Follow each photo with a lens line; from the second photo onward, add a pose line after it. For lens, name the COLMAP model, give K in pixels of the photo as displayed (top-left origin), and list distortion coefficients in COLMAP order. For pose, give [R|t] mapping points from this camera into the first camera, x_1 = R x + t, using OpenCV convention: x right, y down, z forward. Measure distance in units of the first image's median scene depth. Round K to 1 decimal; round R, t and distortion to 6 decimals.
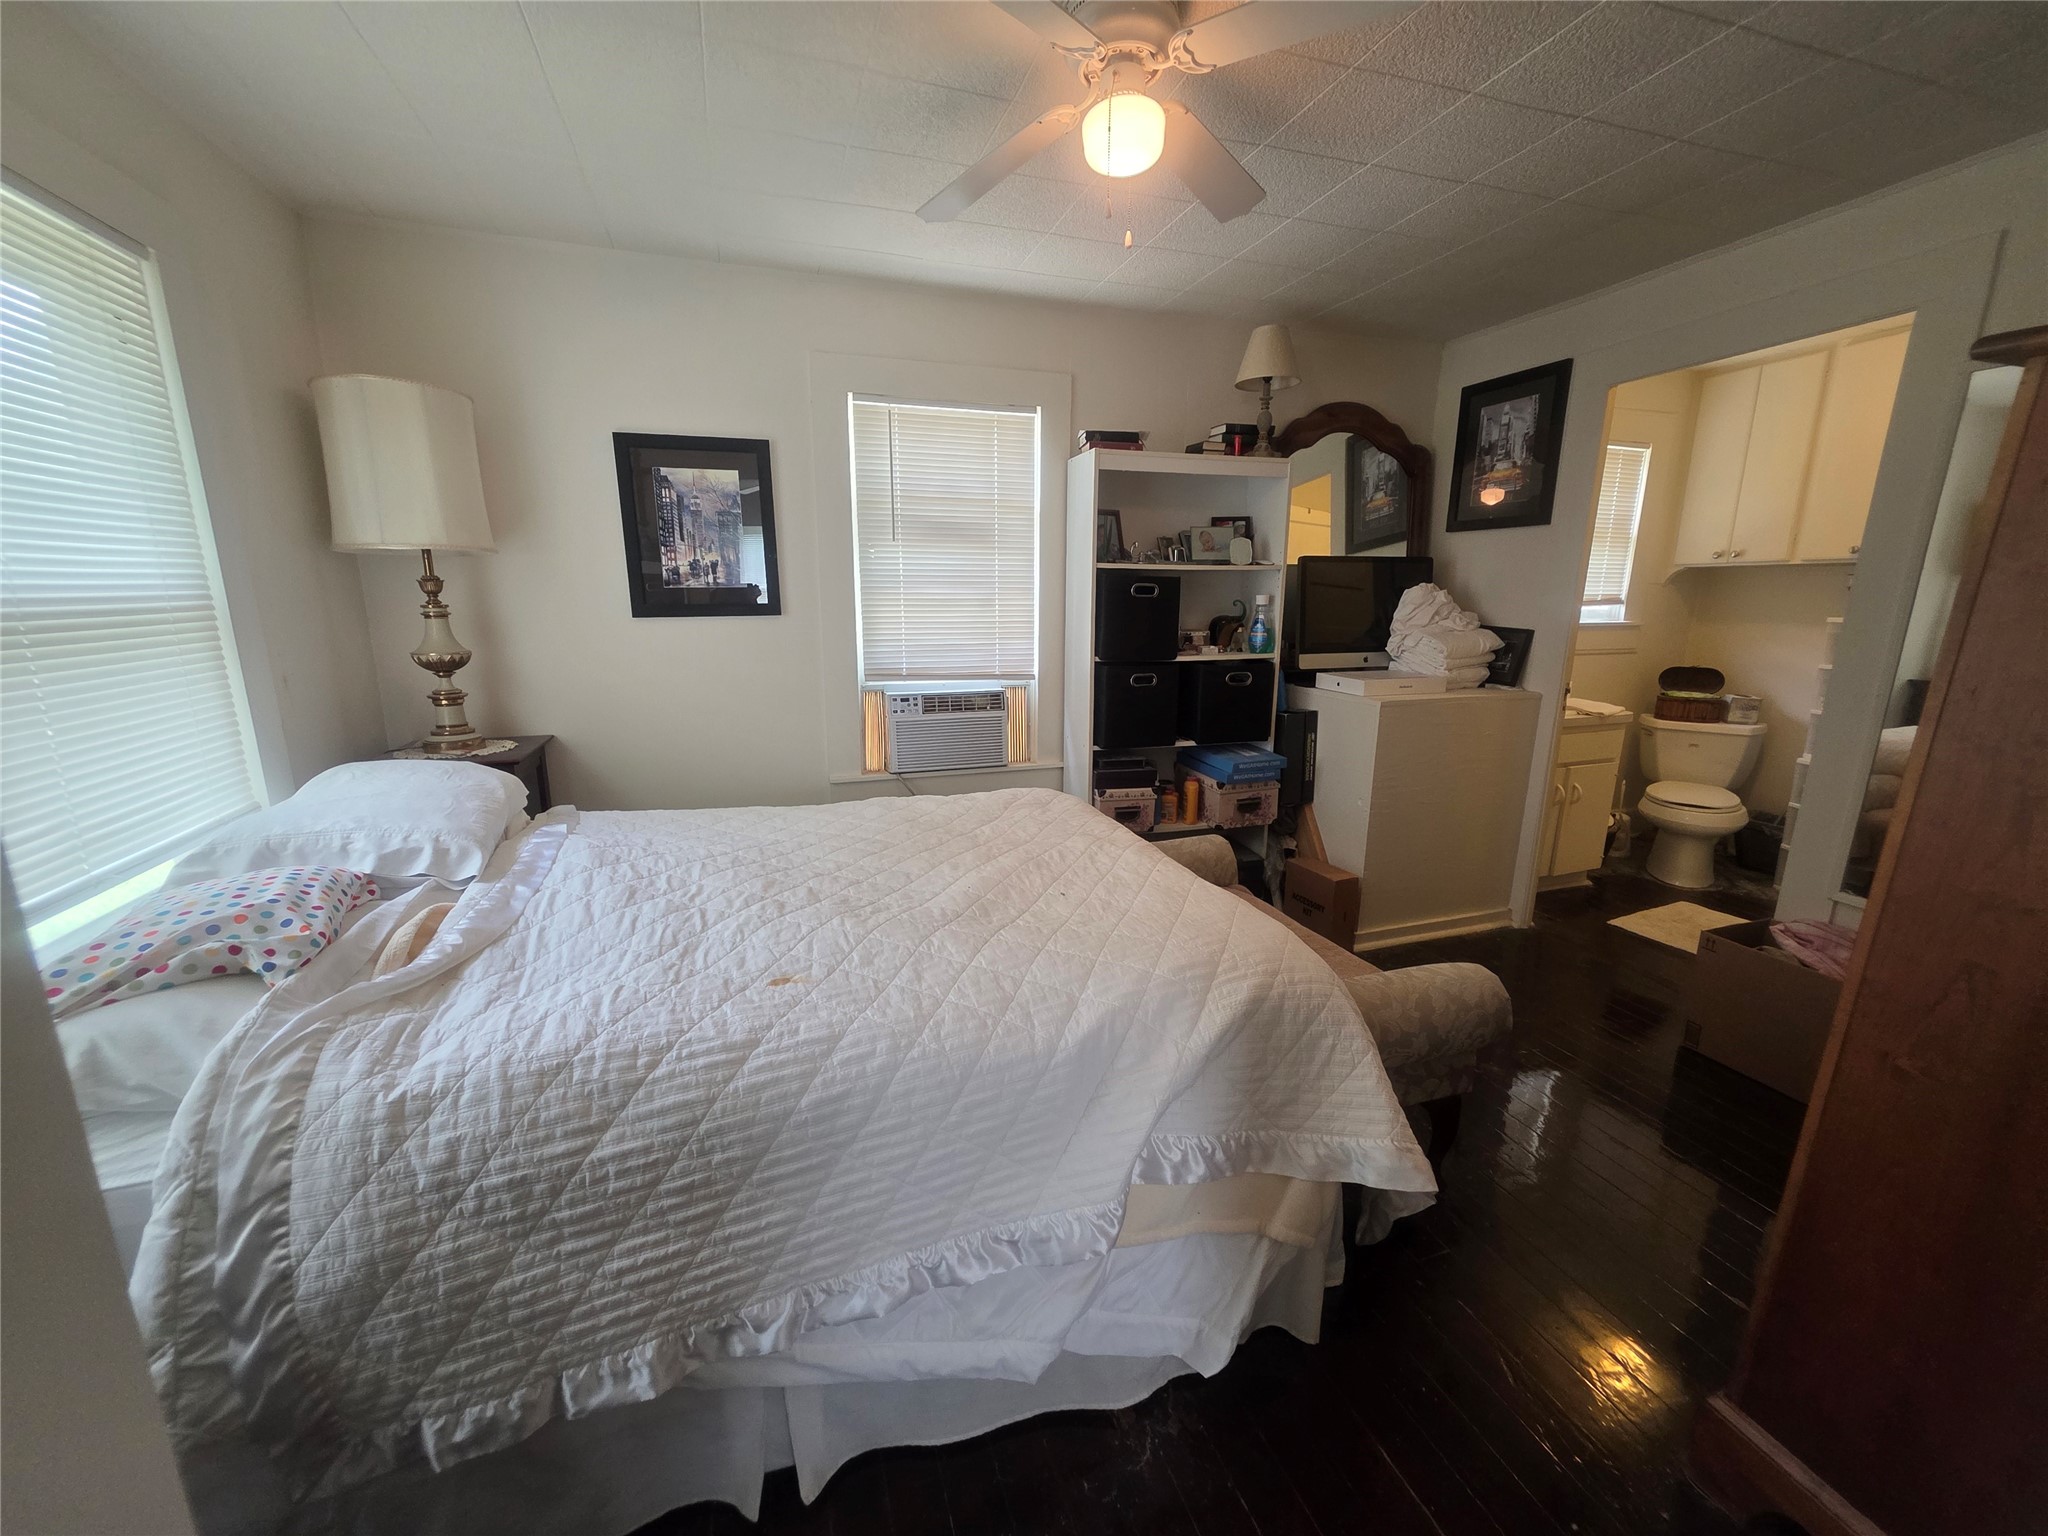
lens RADIAL K [[820.6, 0, 1028.0], [0, 820.6, 770.2], [0, 0, 1]] dist [0.003290, -0.000332]
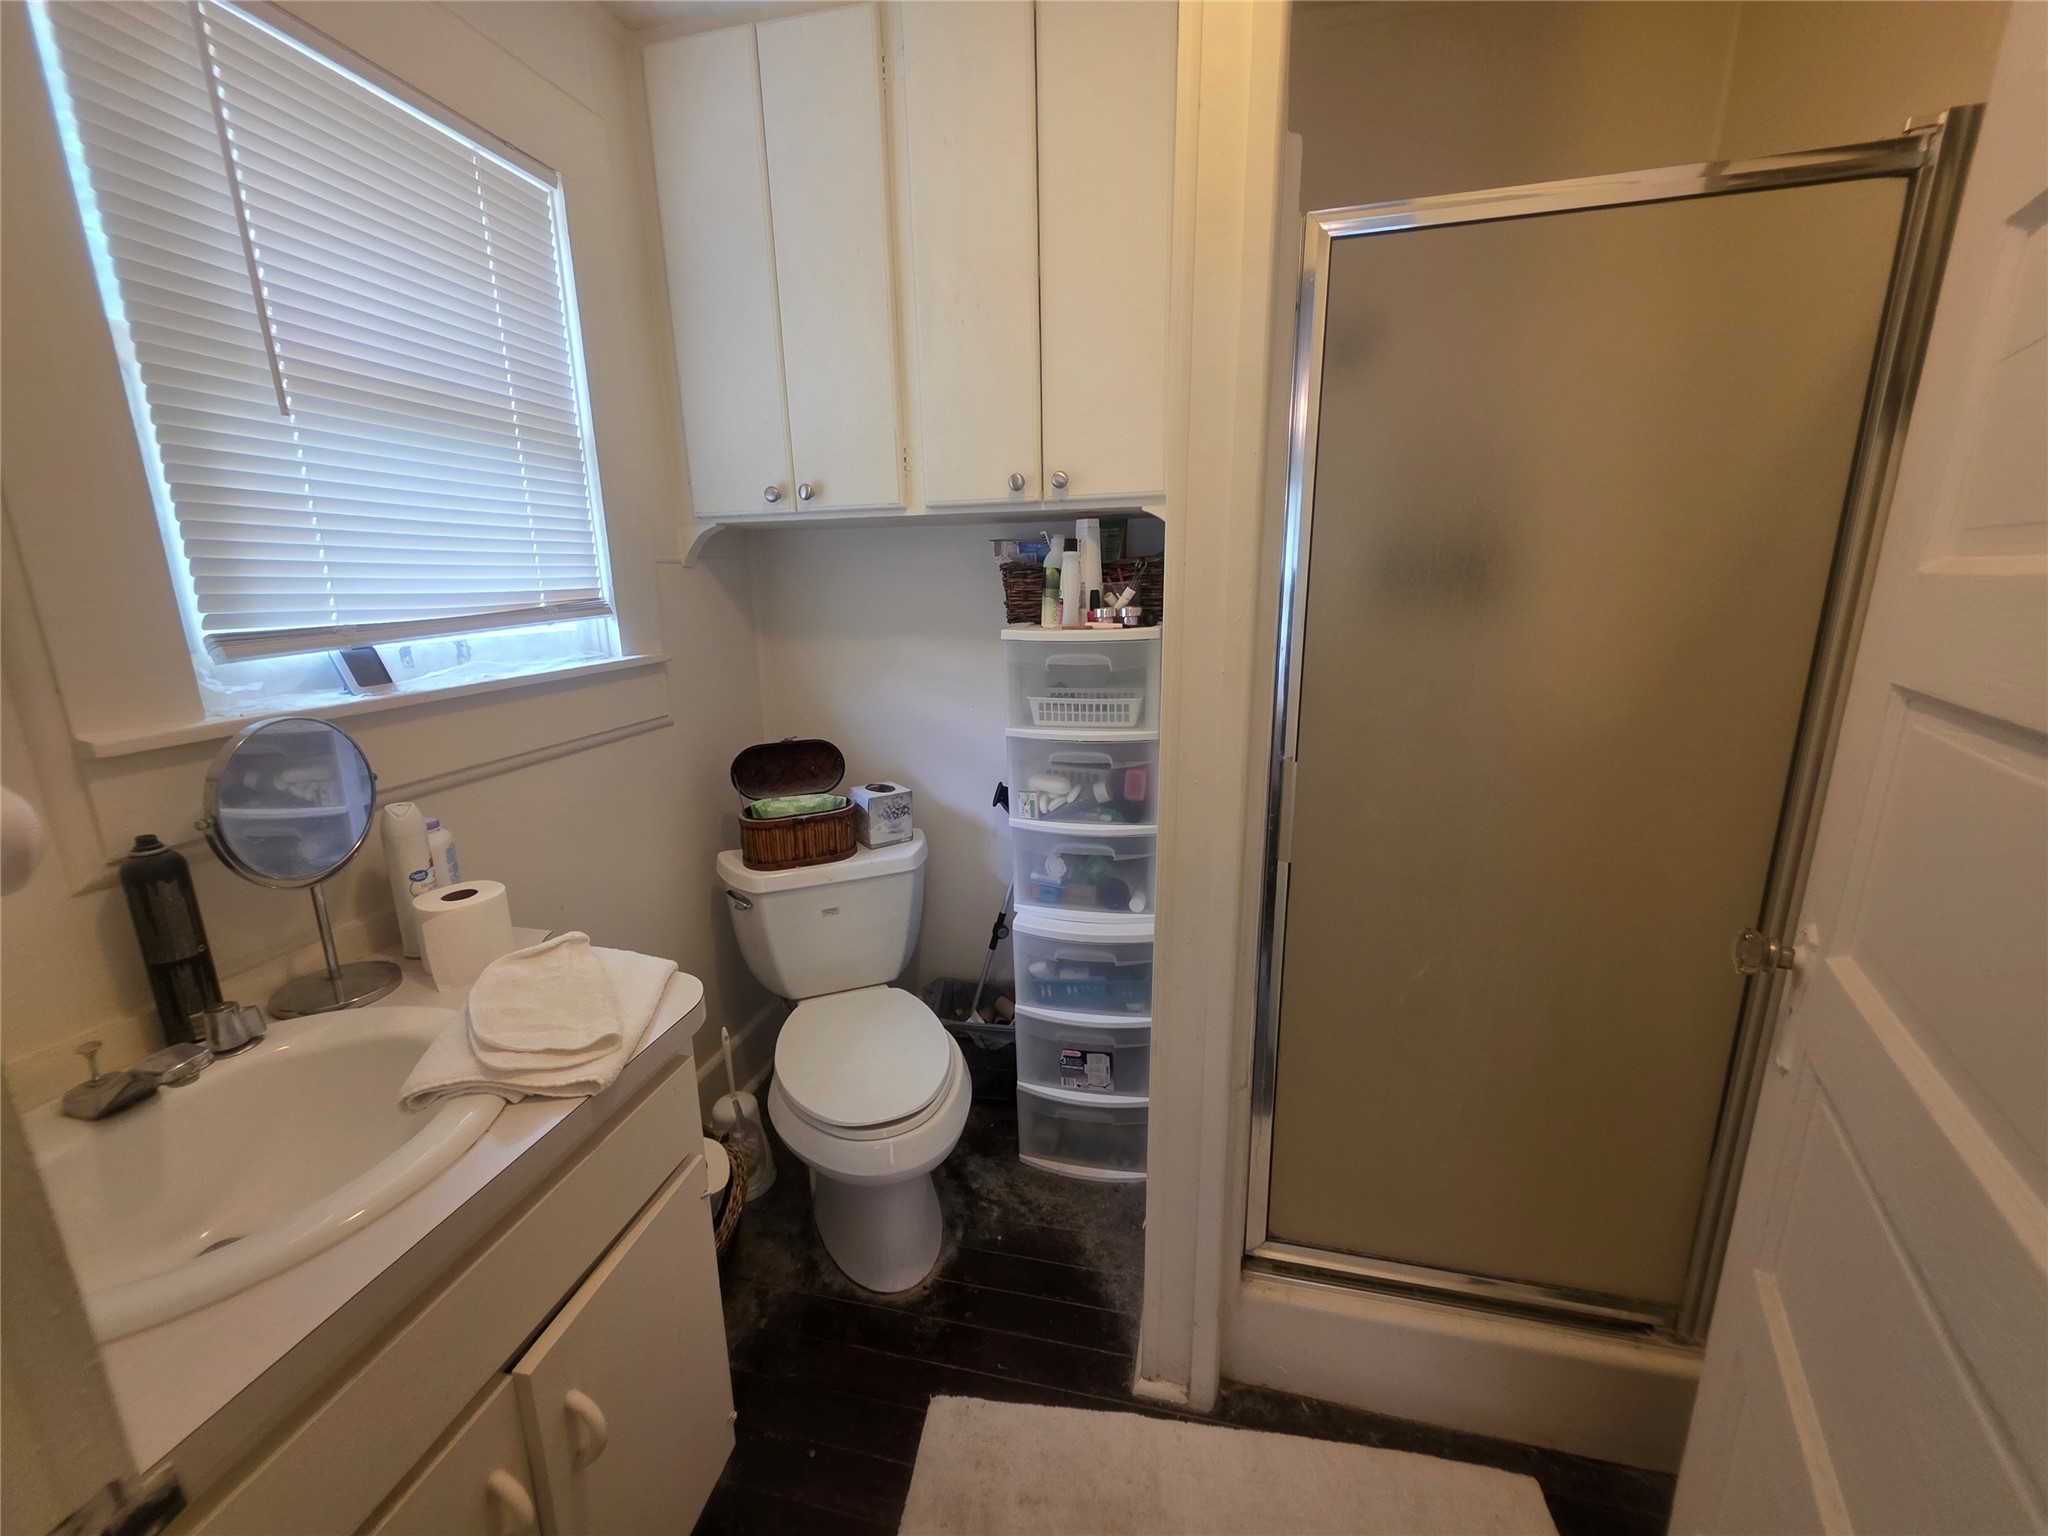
lens RADIAL K [[820.6, 0, 1019.3], [0, 820.6, 764.9], [0, 0, 1]] dist [0.003290, -0.000332]
pose [[0.525463, -0.210081, 0.824472, 0.495143], [0.201095, 0.972247, 0.119571, -0.141625], [-0.826710, 0.102967, 0.553126, 0.638190]]
